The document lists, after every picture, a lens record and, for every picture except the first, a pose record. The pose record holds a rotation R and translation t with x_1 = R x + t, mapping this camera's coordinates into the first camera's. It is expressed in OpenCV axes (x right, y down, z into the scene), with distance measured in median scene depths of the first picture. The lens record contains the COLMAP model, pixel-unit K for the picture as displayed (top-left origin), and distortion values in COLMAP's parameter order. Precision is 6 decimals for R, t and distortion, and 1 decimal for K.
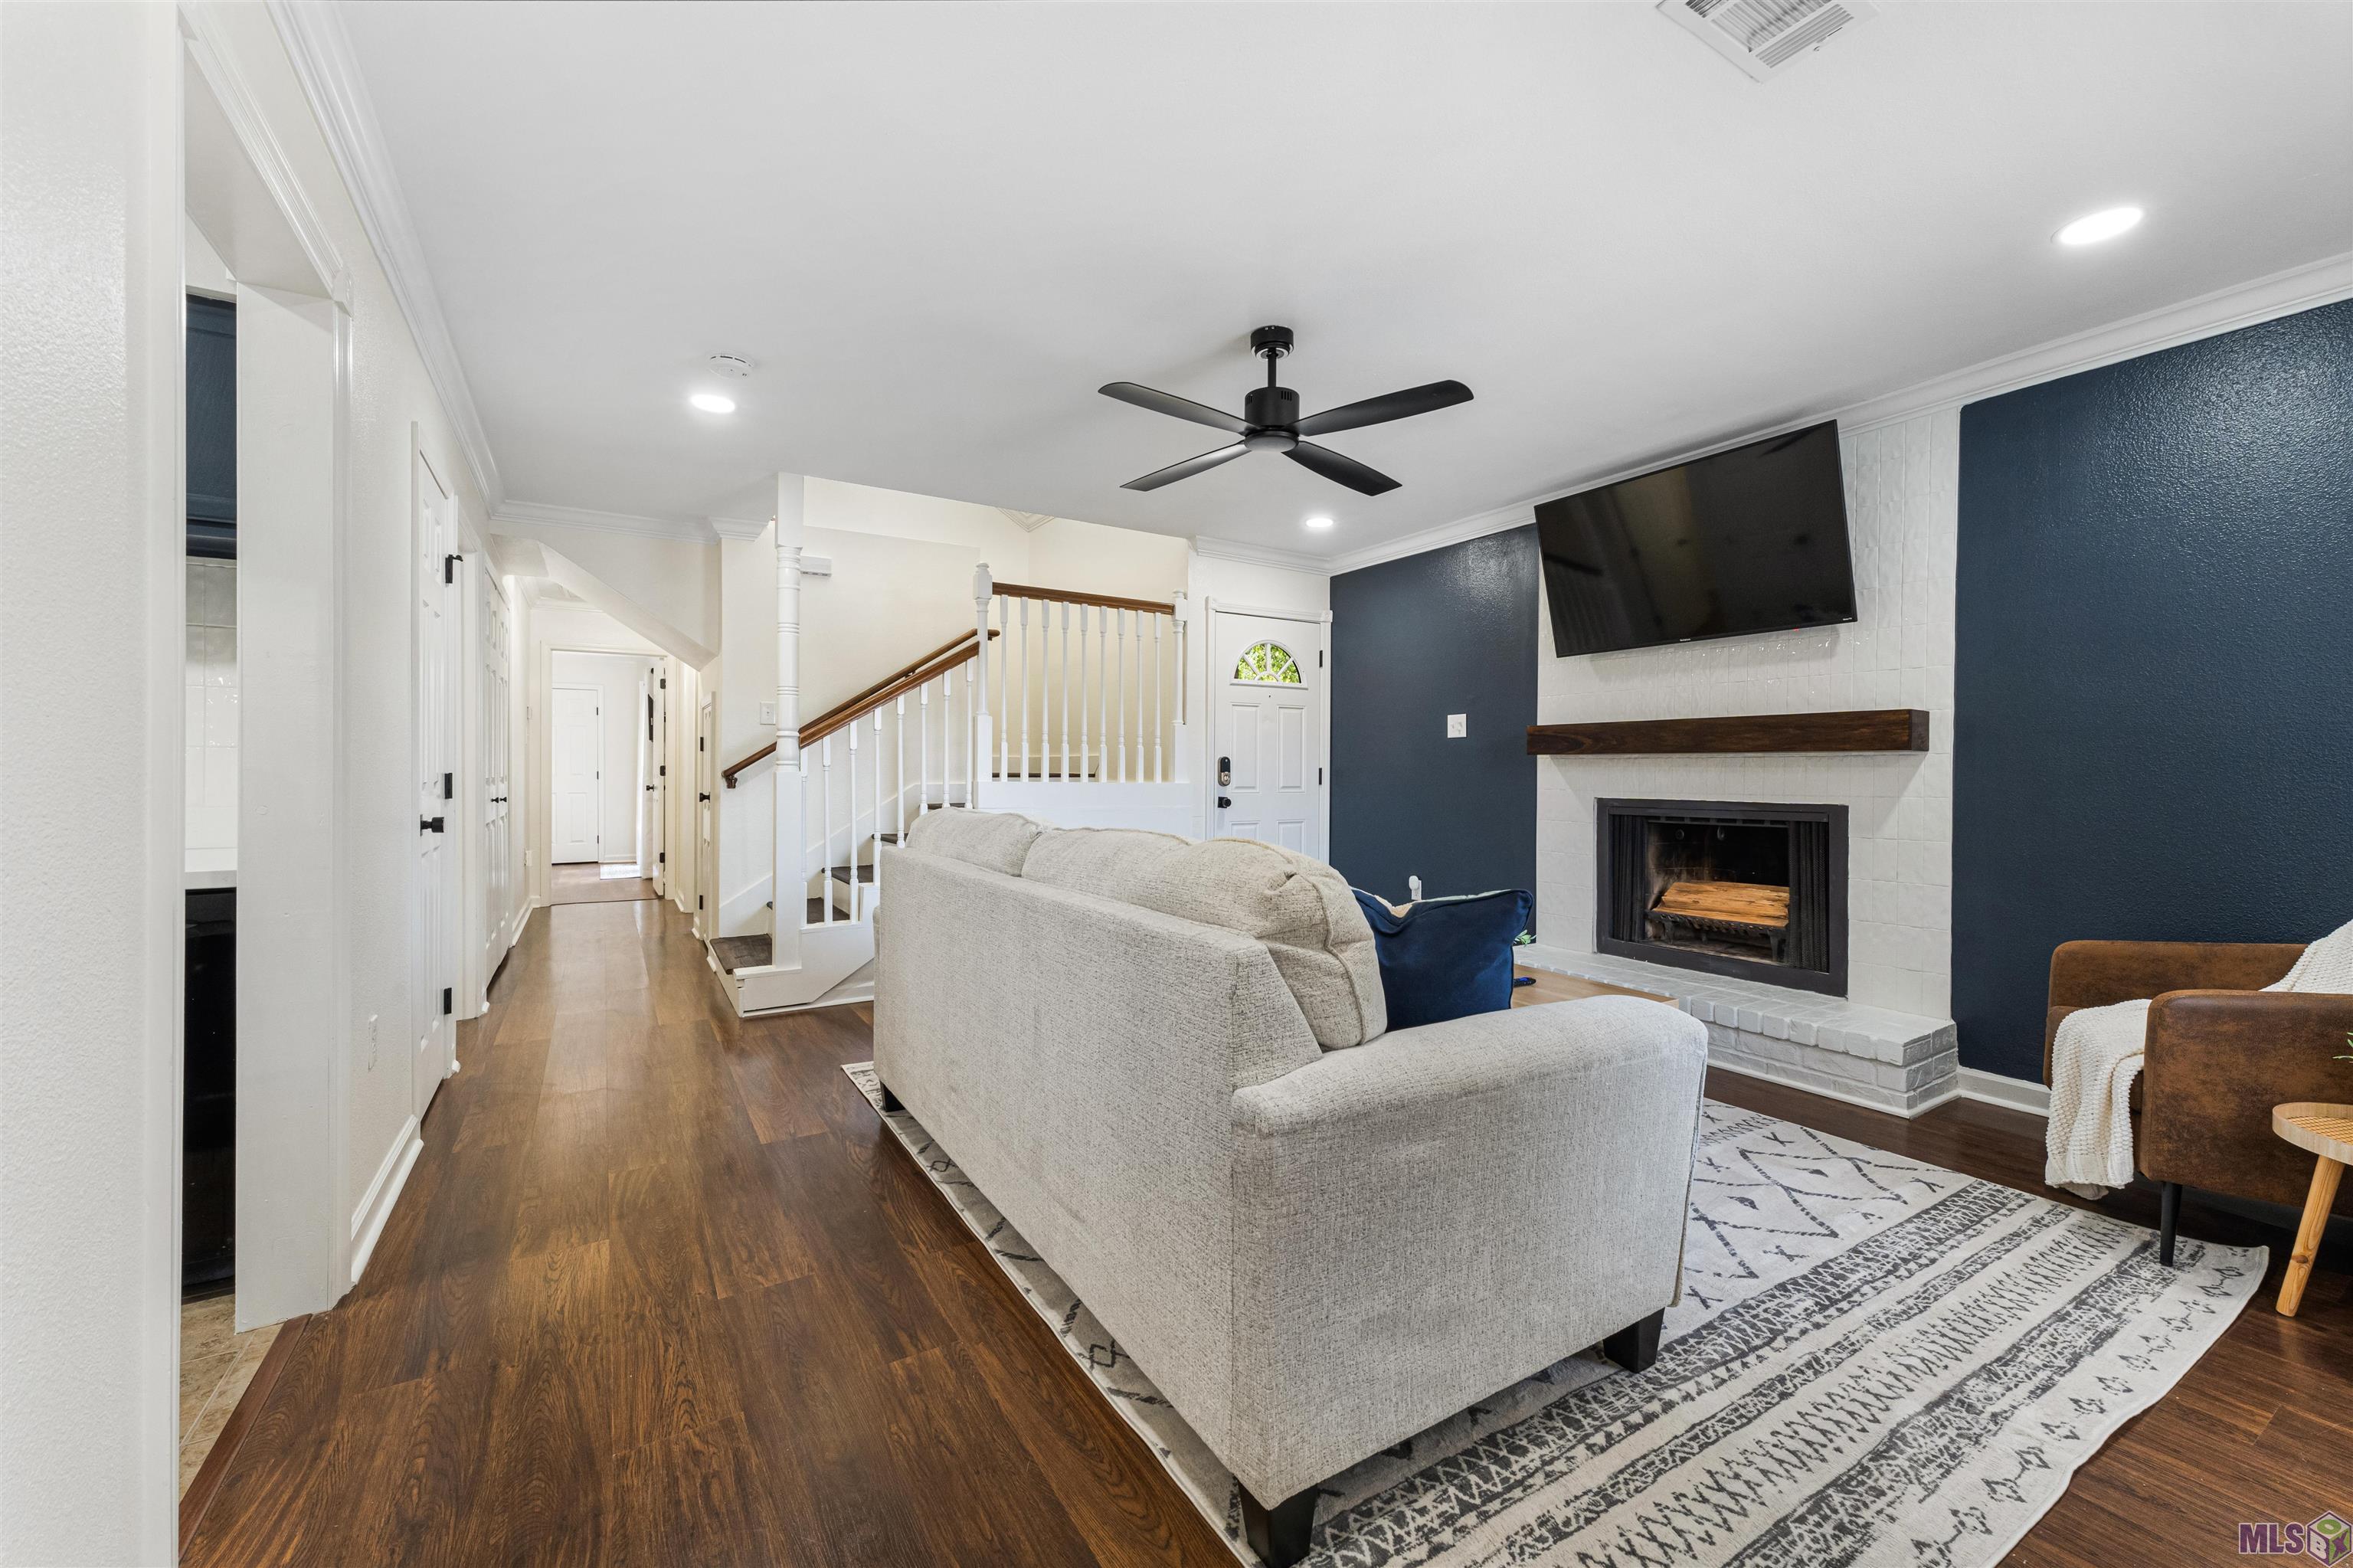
lens RADIAL K [[951.7, 0, 1174.2], [0, 951.7, 761.0], [0, 0, 1]] dist [0.000939, 0.000068]
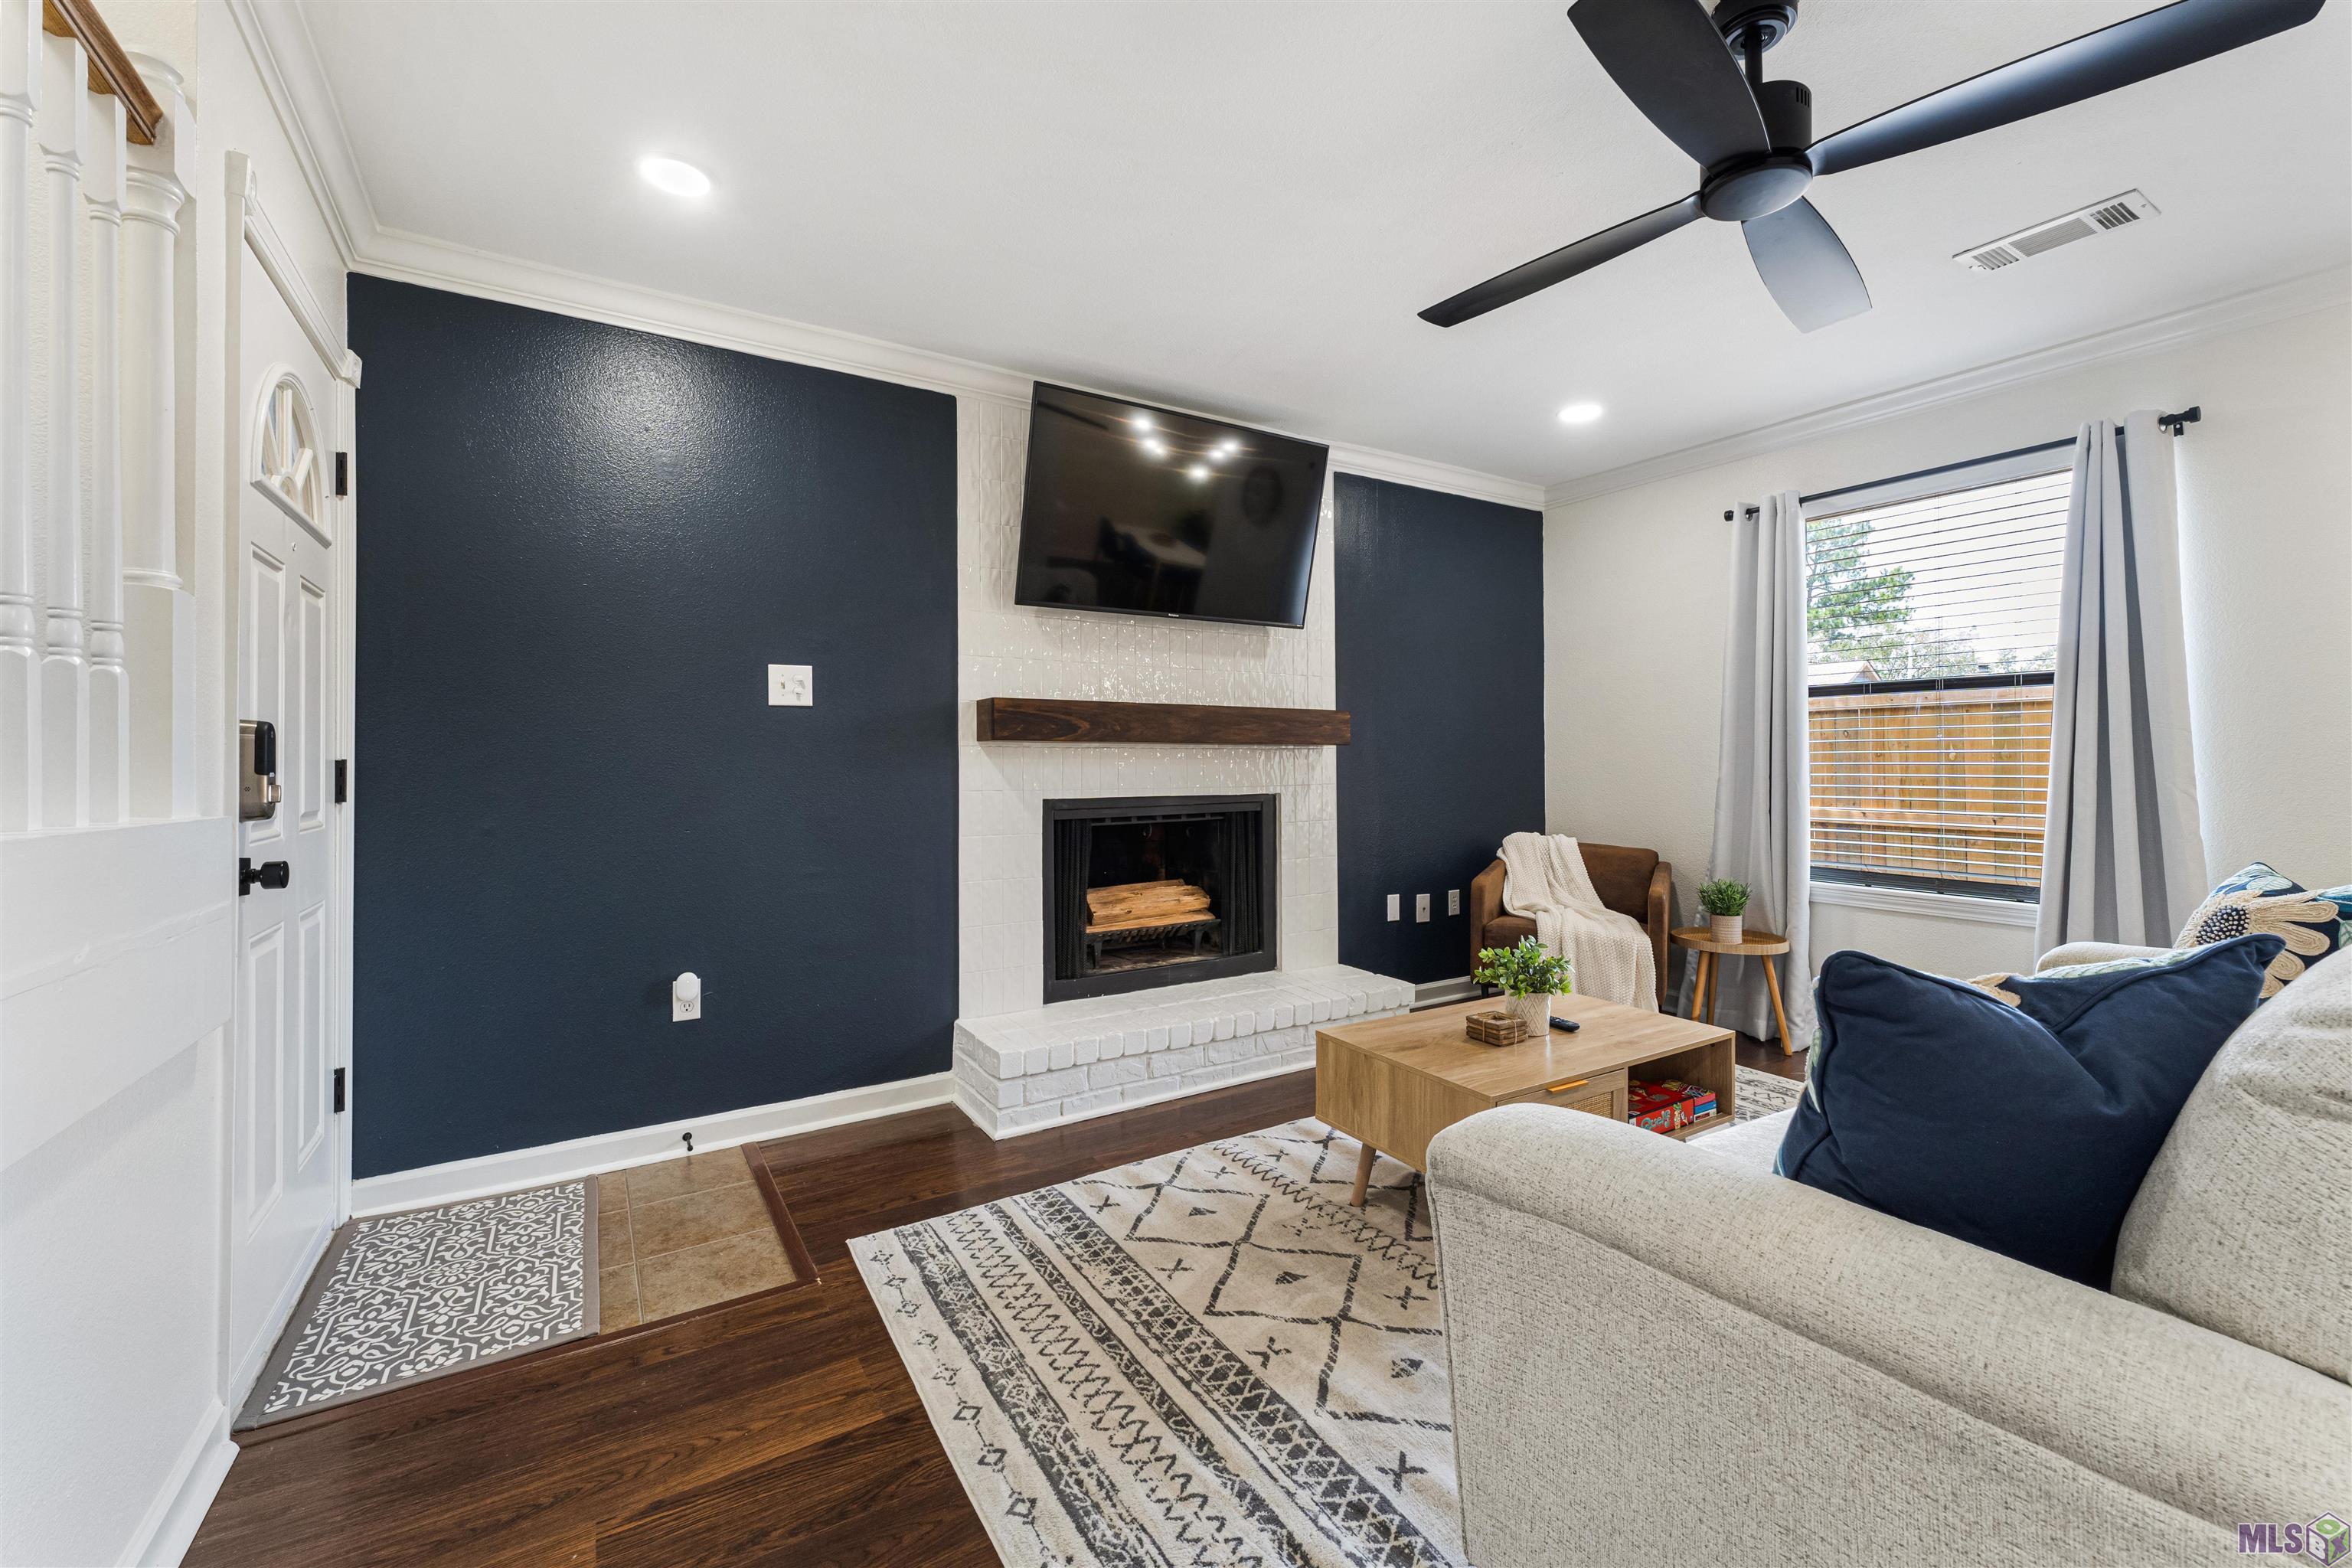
lens RADIAL K [[951.2, 0, 1173.7], [0, 951.2, 761.0], [0, 0, 1]] dist [0.000939, 0.000068]
pose [[-0.011610, 0.000268, 0.999933, -0.323079], [-0.007023, 0.999975, -0.000349, 0.007877], [-0.999908, -0.007026, -0.011608, 0.943636]]
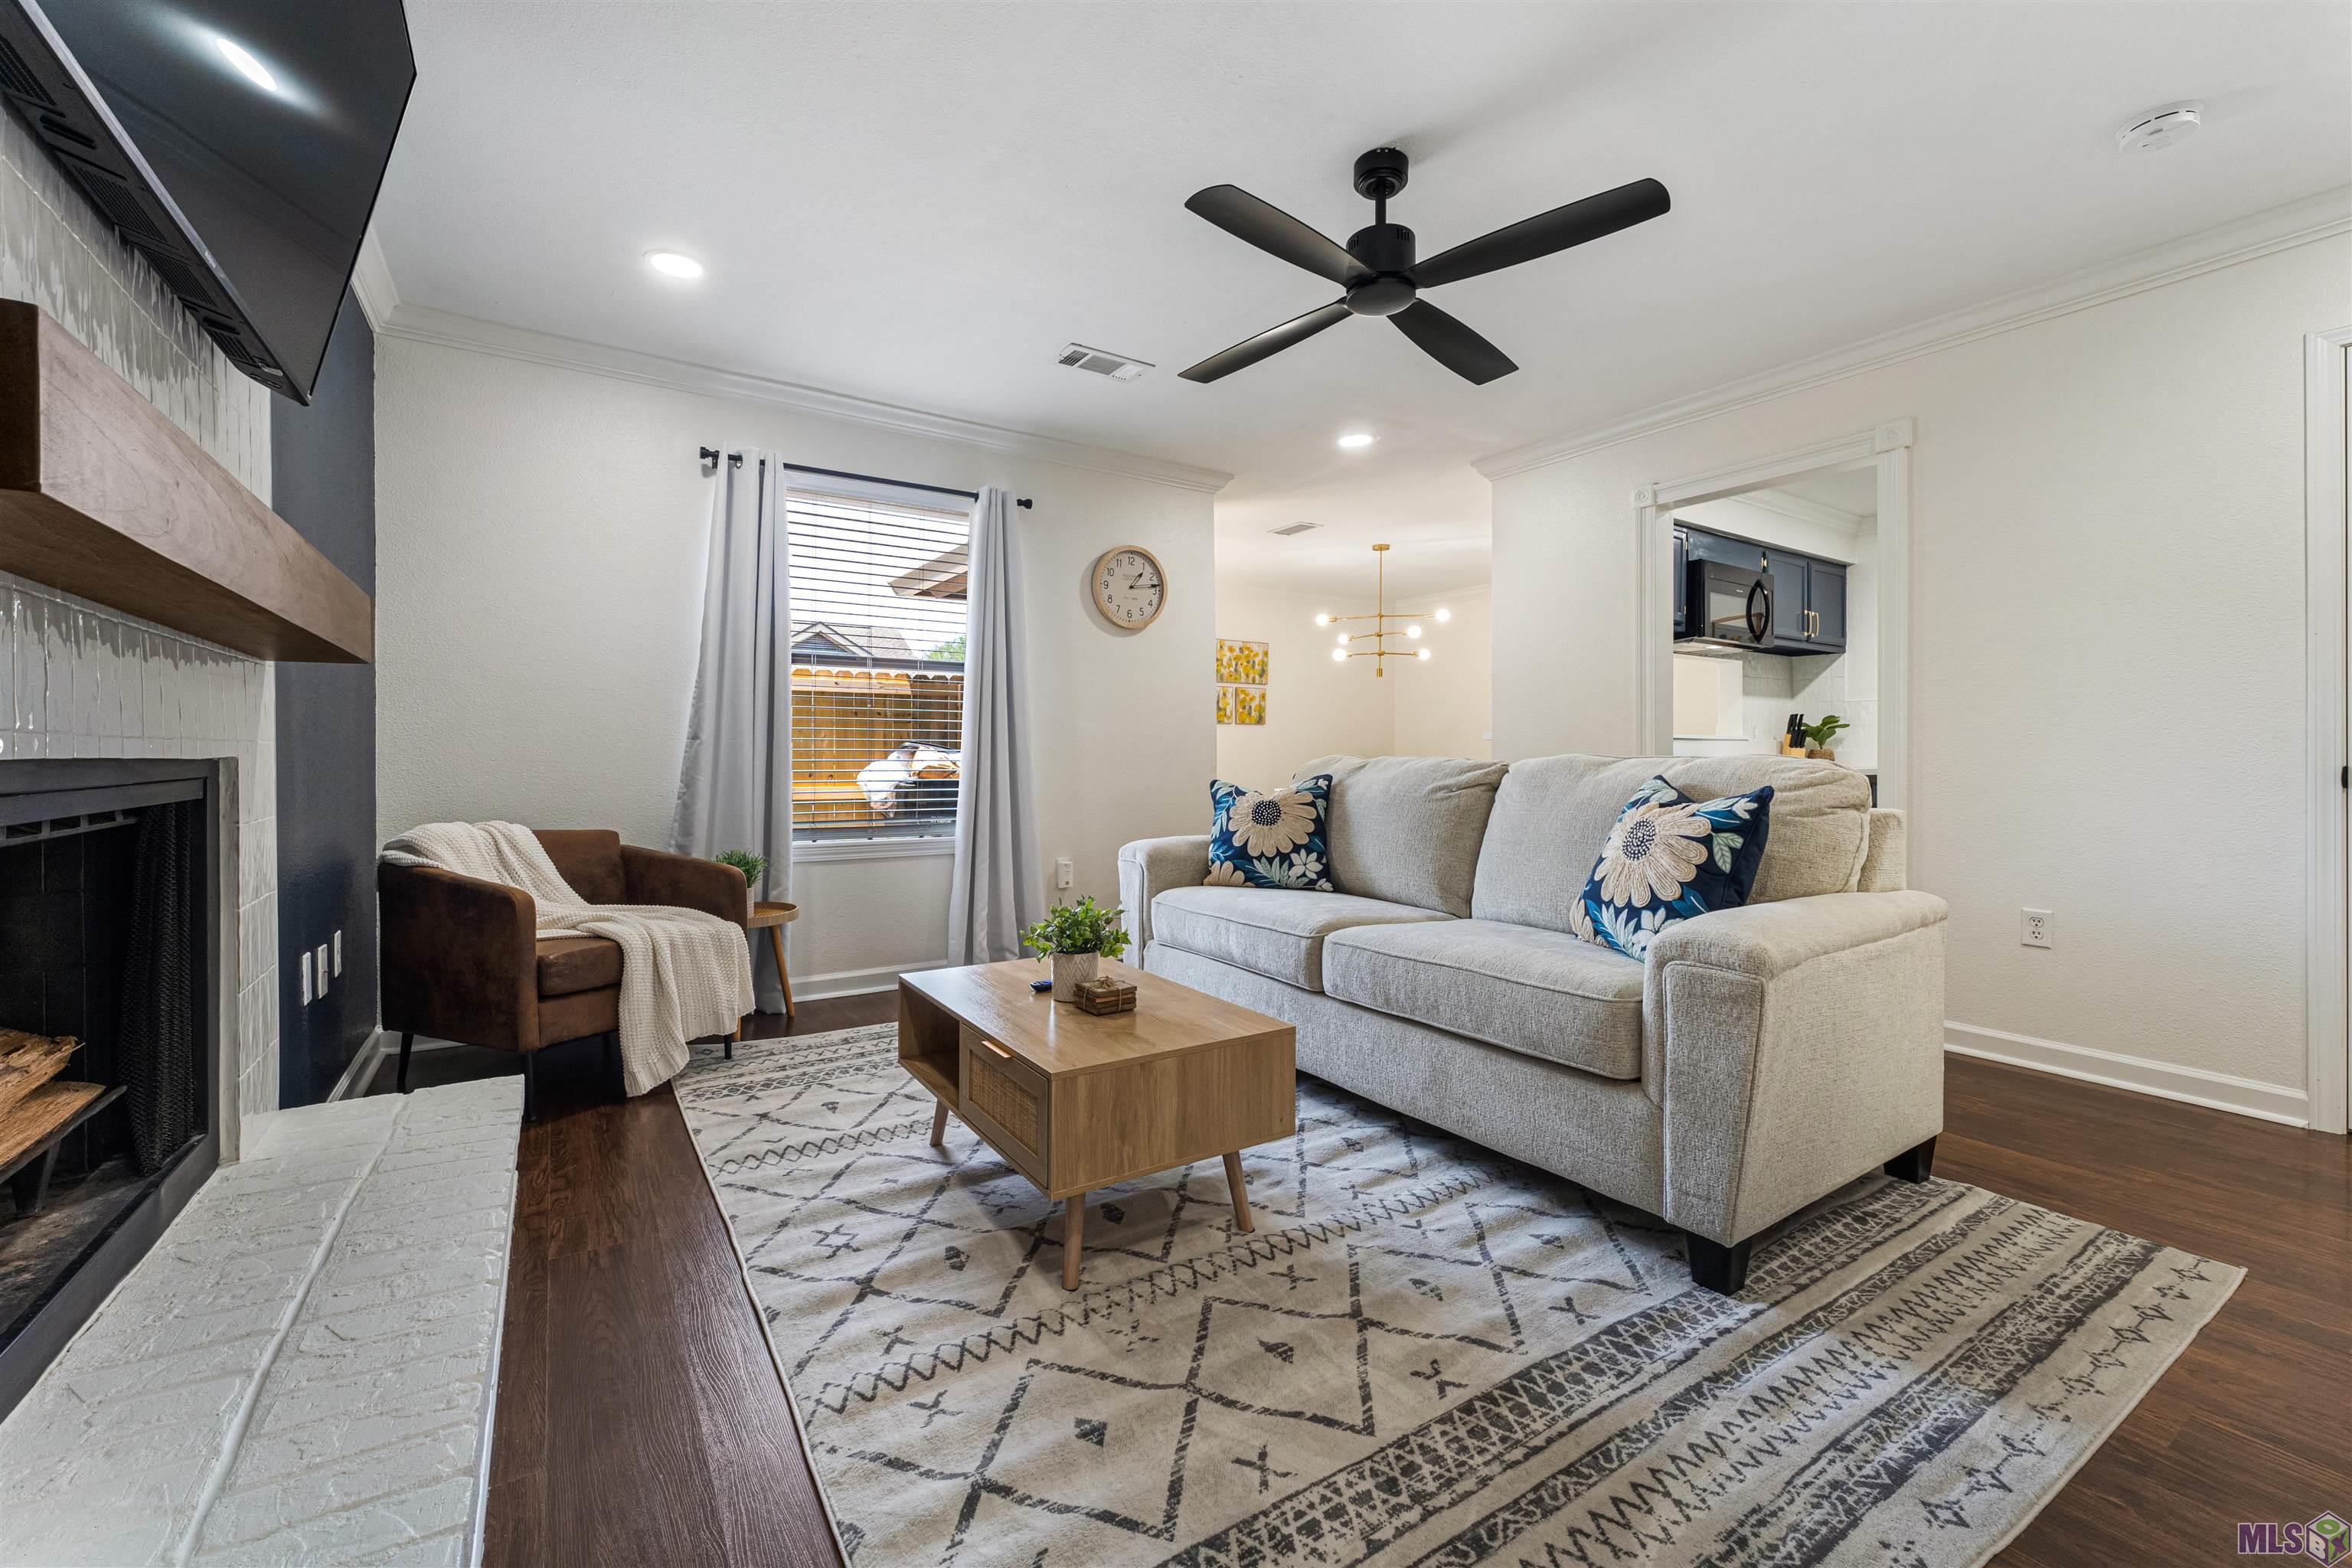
lens RADIAL K [[932.0, 0, 1165.4], [0, 932.0, 791.5], [0, 0, 1]] dist [0.002324, 0.000497]
pose [[-0.999588, -0.004518, -0.028344, 0.201805], [-0.005450, 0.999445, 0.032877, 0.034281], [0.028179, 0.033018, -0.999057, 1.233036]]
